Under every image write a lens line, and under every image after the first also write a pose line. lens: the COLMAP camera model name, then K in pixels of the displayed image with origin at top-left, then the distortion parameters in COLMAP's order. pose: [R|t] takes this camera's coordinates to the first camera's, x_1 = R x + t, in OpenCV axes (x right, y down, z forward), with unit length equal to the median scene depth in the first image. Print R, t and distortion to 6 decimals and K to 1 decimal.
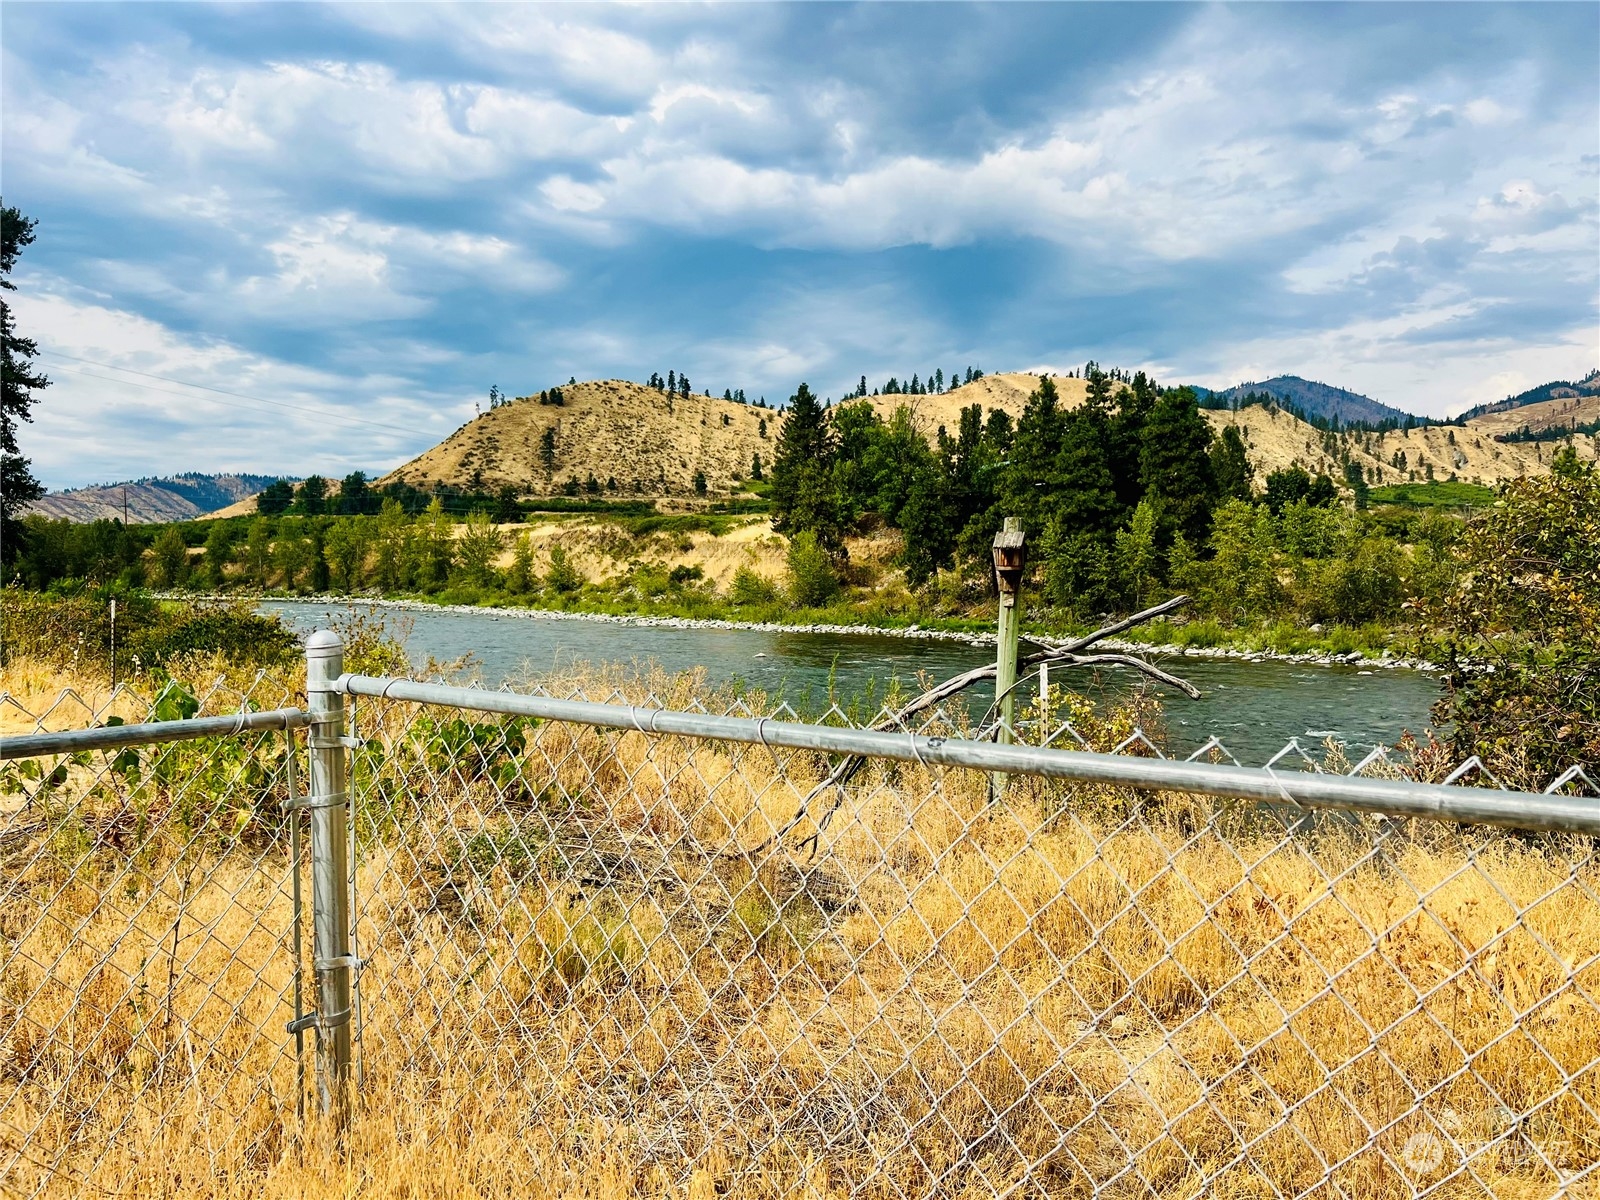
lens RADIAL K [[1209.9, 0, 802.6], [0, 1209.9, 597.7], [0, 0, 1]] dist [0.053222, -0.062299]
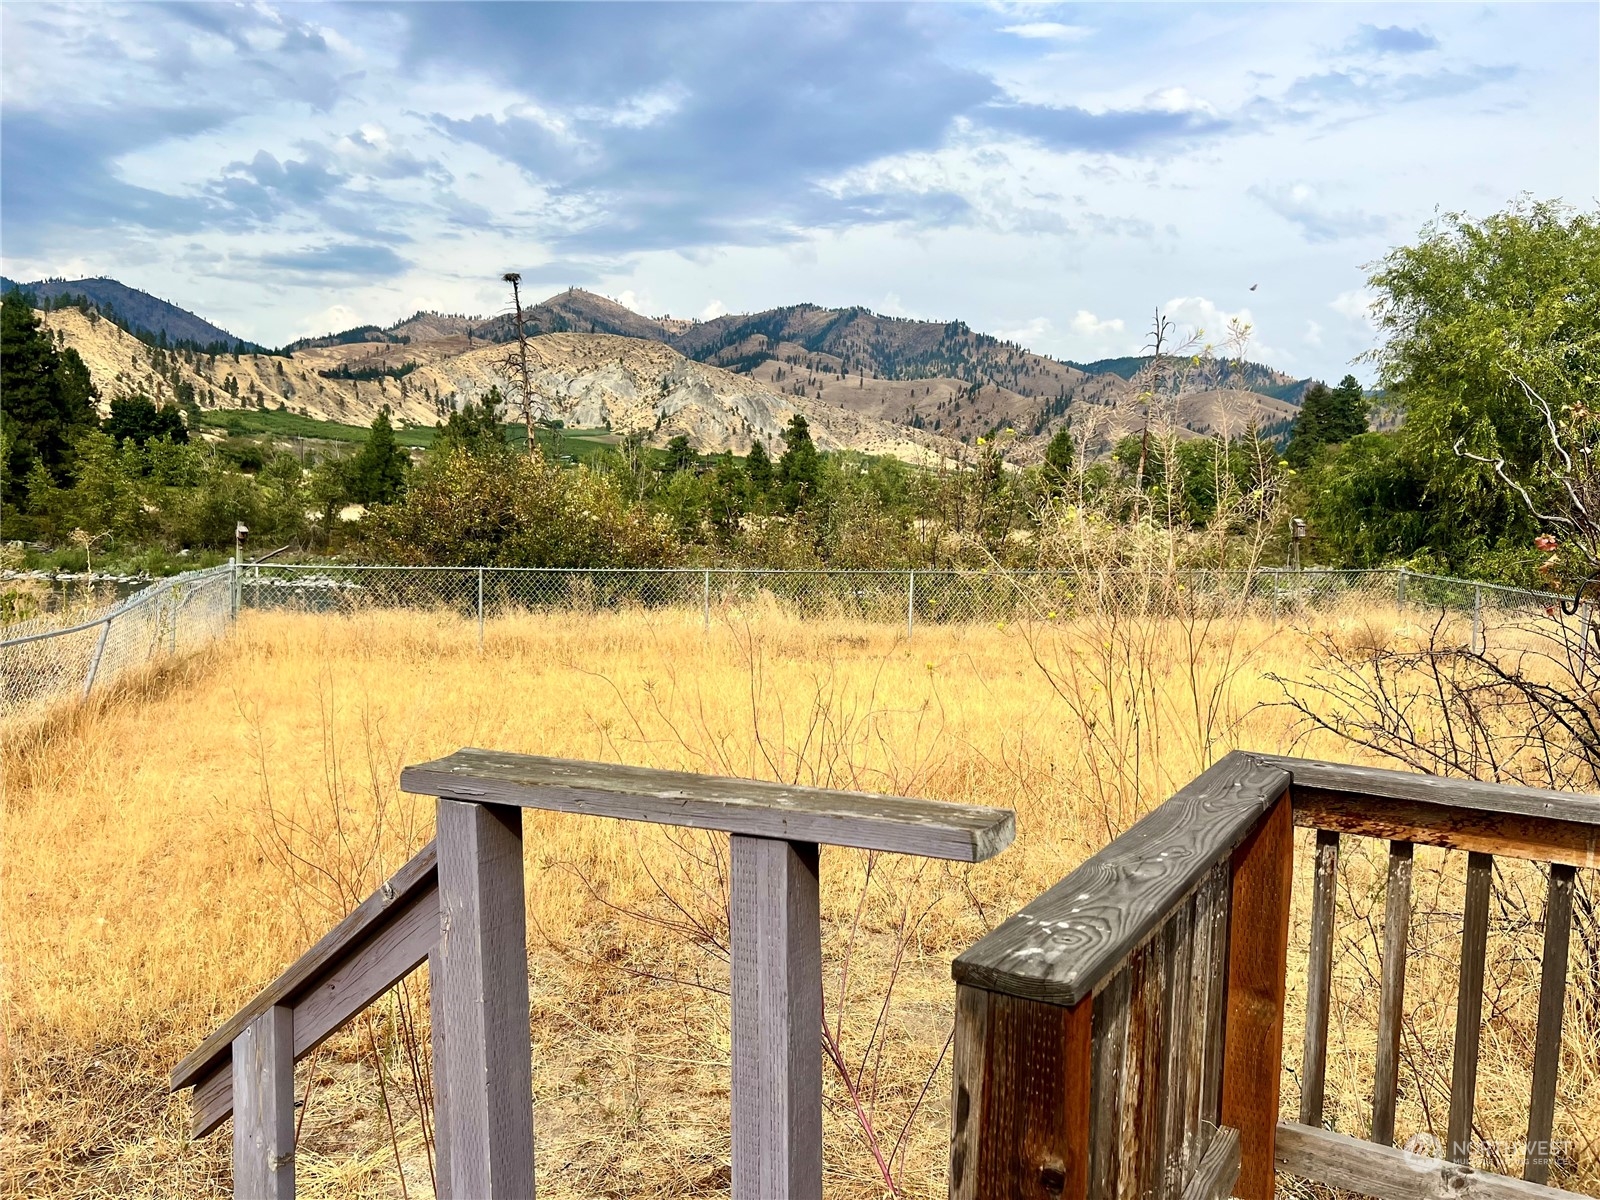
lens RADIAL K [[1209.9, 0, 800.0], [0, 1209.9, 597.2], [0, 0, 1]] dist [0.053222, -0.062299]
pose [[0.630433, -0.043267, 0.775037, -0.082867], [-0.004821, 0.998208, 0.059647, -0.003541], [-0.776228, -0.041340, 0.629095, -0.131401]]
